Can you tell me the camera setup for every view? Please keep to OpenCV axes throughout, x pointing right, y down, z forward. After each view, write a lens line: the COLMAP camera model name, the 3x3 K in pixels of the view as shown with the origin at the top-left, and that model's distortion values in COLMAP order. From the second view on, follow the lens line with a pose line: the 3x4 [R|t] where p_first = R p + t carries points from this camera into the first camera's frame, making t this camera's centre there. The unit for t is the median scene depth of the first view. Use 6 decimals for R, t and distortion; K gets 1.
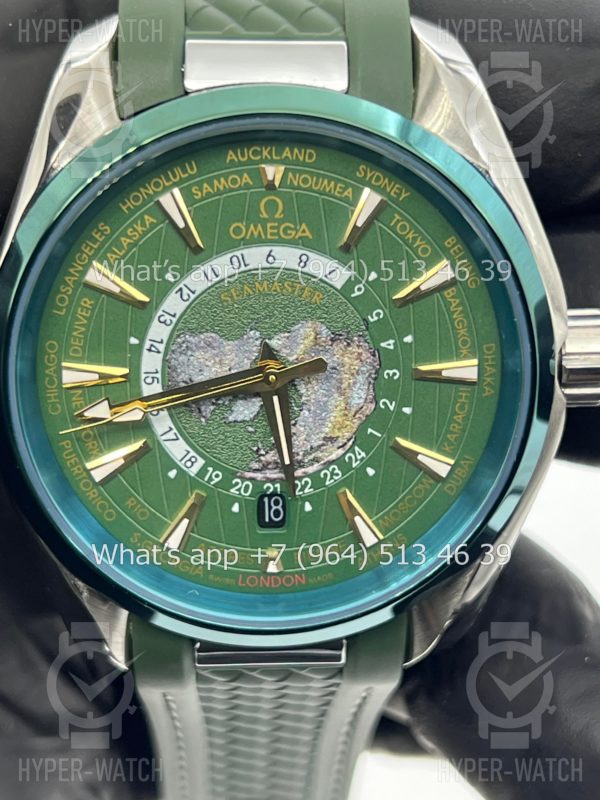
lens RADIAL K [[1846.4, 0, 297.2], [0, 1846.4, 391.1], [0, 0, 1]] dist [0.234186, 0.000000]
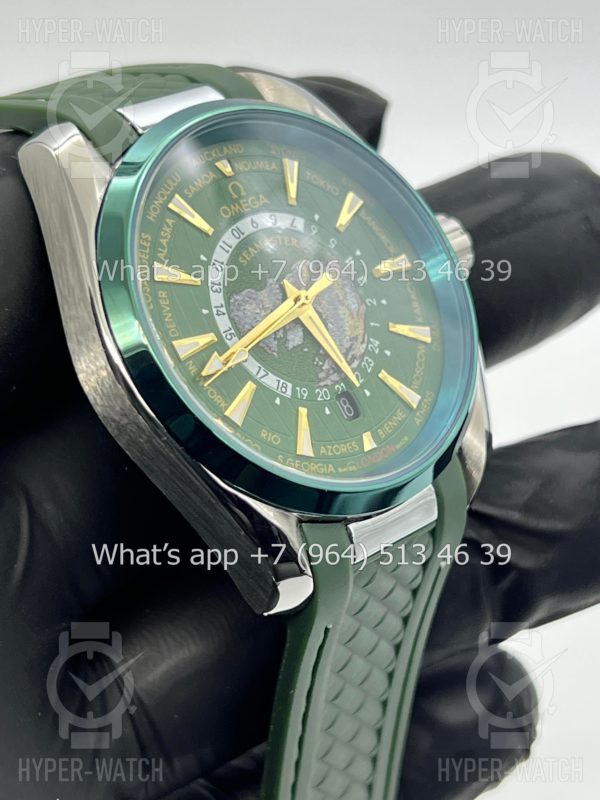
lens RADIAL K [[1846.4, 0, 305.8], [0, 1846.4, 401.4], [0, 0, 1]] dist [0.234186, 0.000000]
pose [[0.728260, -0.332737, 0.599102, -0.793013], [0.564328, 0.787167, -0.248802, 0.362501], [-0.388808, 0.519283, 0.761035, 0.066254]]
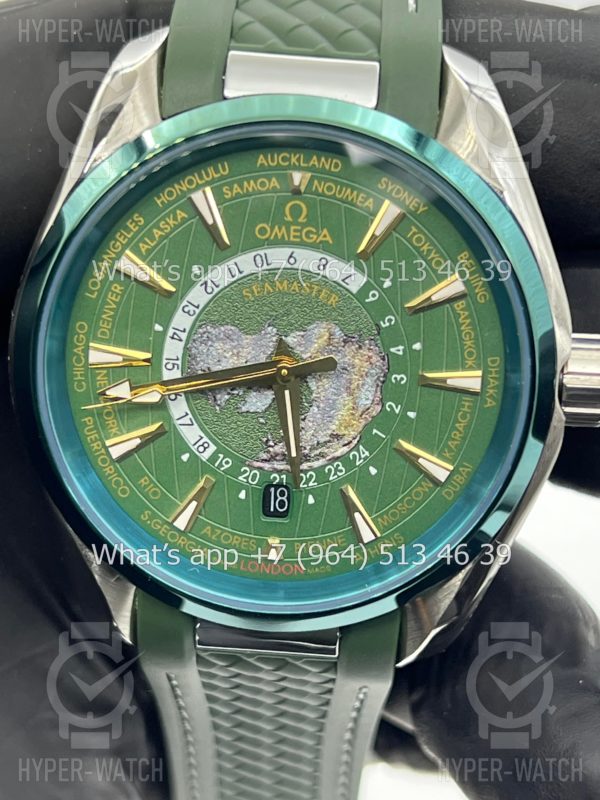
lens RADIAL K [[1846.4, 0, 296.2], [0, 1846.4, 393.5], [0, 0, 1]] dist [0.234186, 0.000000]
pose [[0.994813, 0.078053, -0.065230, 0.062445], [-0.081296, 0.995503, -0.048632, 0.055377], [0.061140, 0.053683, 0.996684, -0.051958]]
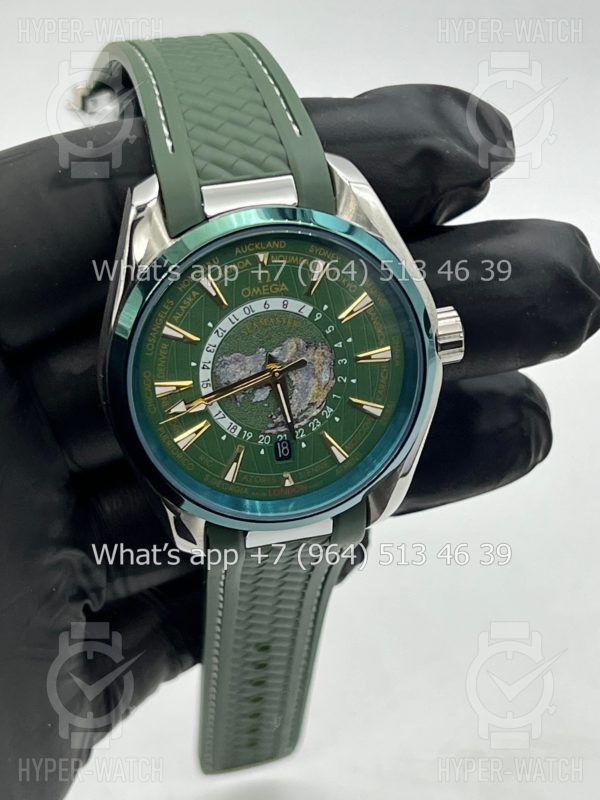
lens RADIAL K [[1846.4, 0, 292.2], [0, 1846.4, 402.1], [0, 0, 1]] dist [0.234186, 0.000000]
pose [[0.982229, -0.144658, 0.119582, -0.206879], [0.139176, 0.988847, 0.053034, -0.069926], [-0.125920, -0.035448, 0.991407, -0.702541]]
